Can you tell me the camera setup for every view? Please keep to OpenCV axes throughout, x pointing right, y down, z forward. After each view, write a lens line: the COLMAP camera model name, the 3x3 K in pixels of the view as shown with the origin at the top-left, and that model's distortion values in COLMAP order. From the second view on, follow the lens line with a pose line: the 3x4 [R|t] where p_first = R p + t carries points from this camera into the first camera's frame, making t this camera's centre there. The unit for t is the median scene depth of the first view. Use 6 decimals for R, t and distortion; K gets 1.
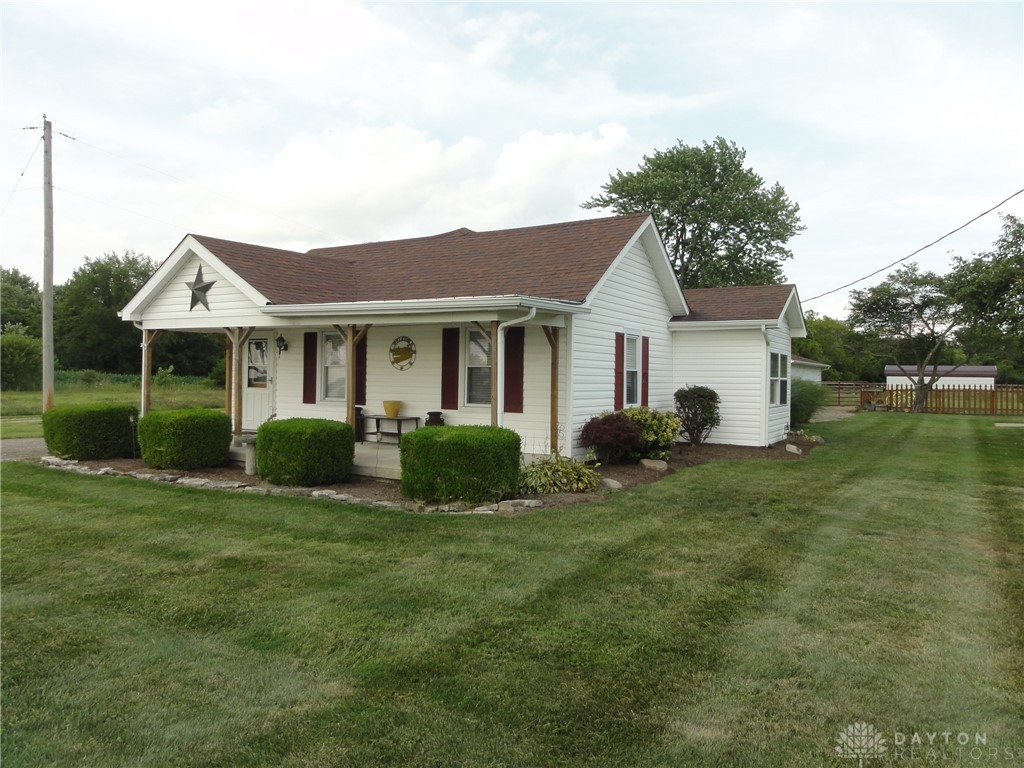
lens RADIAL K [[724.6, 0, 511.9], [0, 724.6, 380.2], [0, 0, 1]] dist [0.002372, -0.006149]
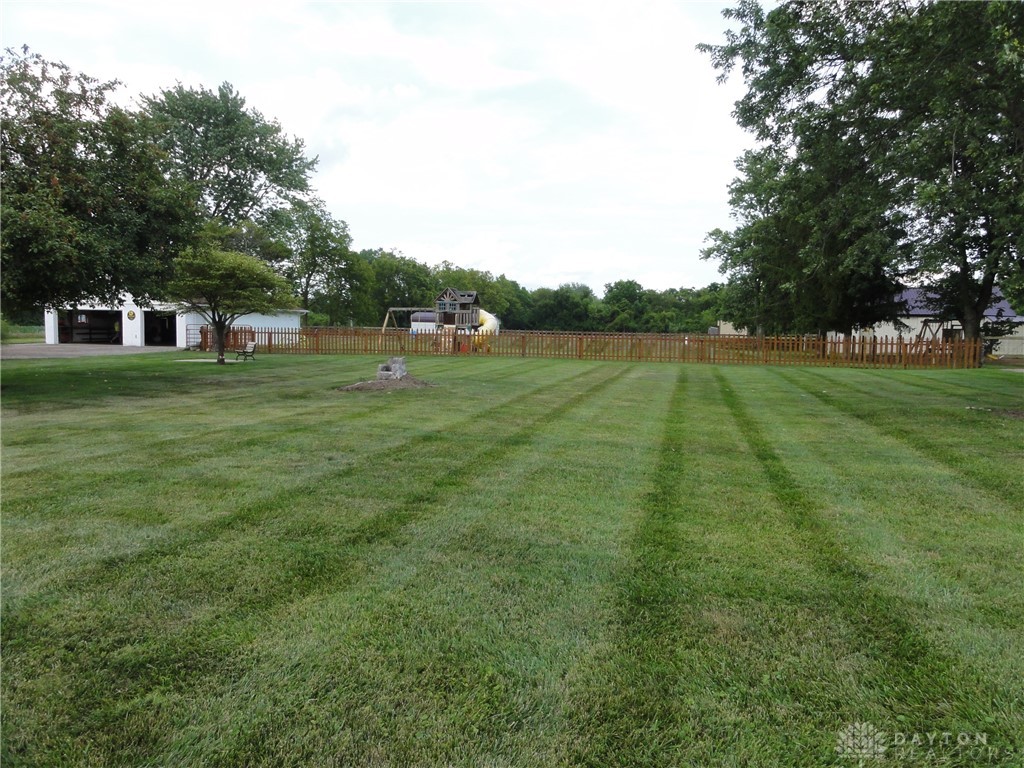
lens RADIAL K [[709.7, 0, 512.0], [0, 709.7, 384.0], [0, 0, 1]] dist [0.002207, -0.000318]
pose [[0.952243, -0.017505, 0.304838, 1.383278], [-0.007362, 0.996749, 0.080233, 0.007816], [-0.305251, -0.078646, 0.949019, -0.402639]]
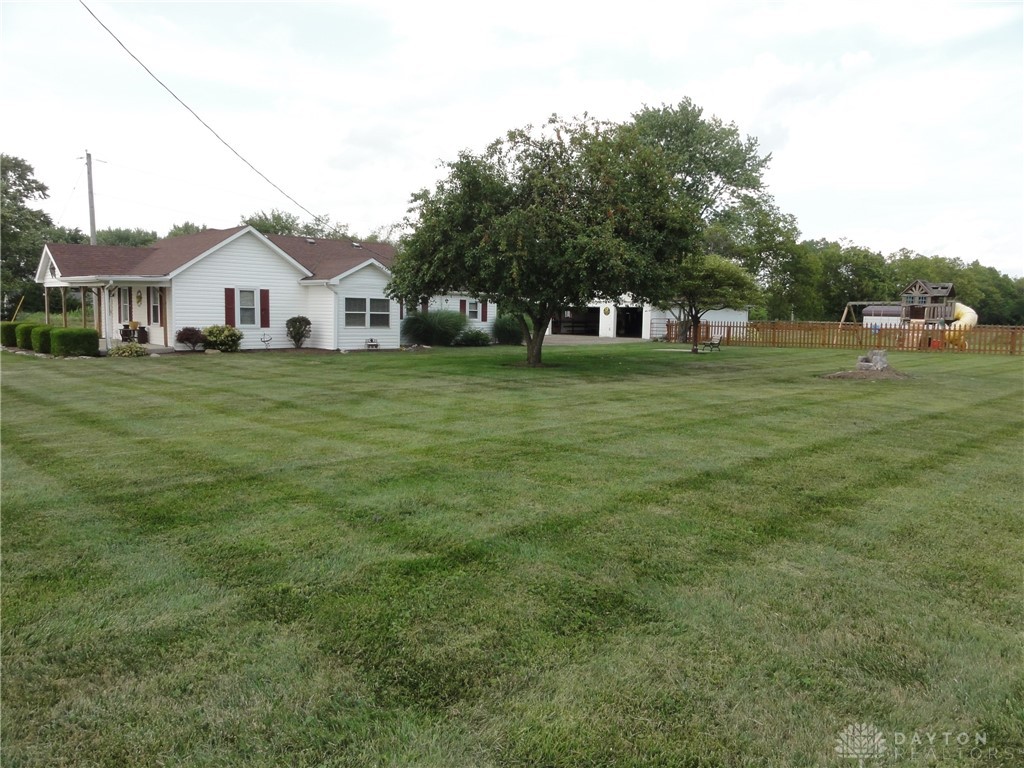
lens RADIAL K [[724.6, 0, 511.9], [0, 724.6, 380.2], [0, 0, 1]] dist [0.002372, -0.006149]
pose [[0.965788, 0.029927, -0.257602, 1.257422], [-0.008009, 0.996287, 0.085718, 0.008391], [0.259211, -0.080722, 0.962441, -0.648942]]
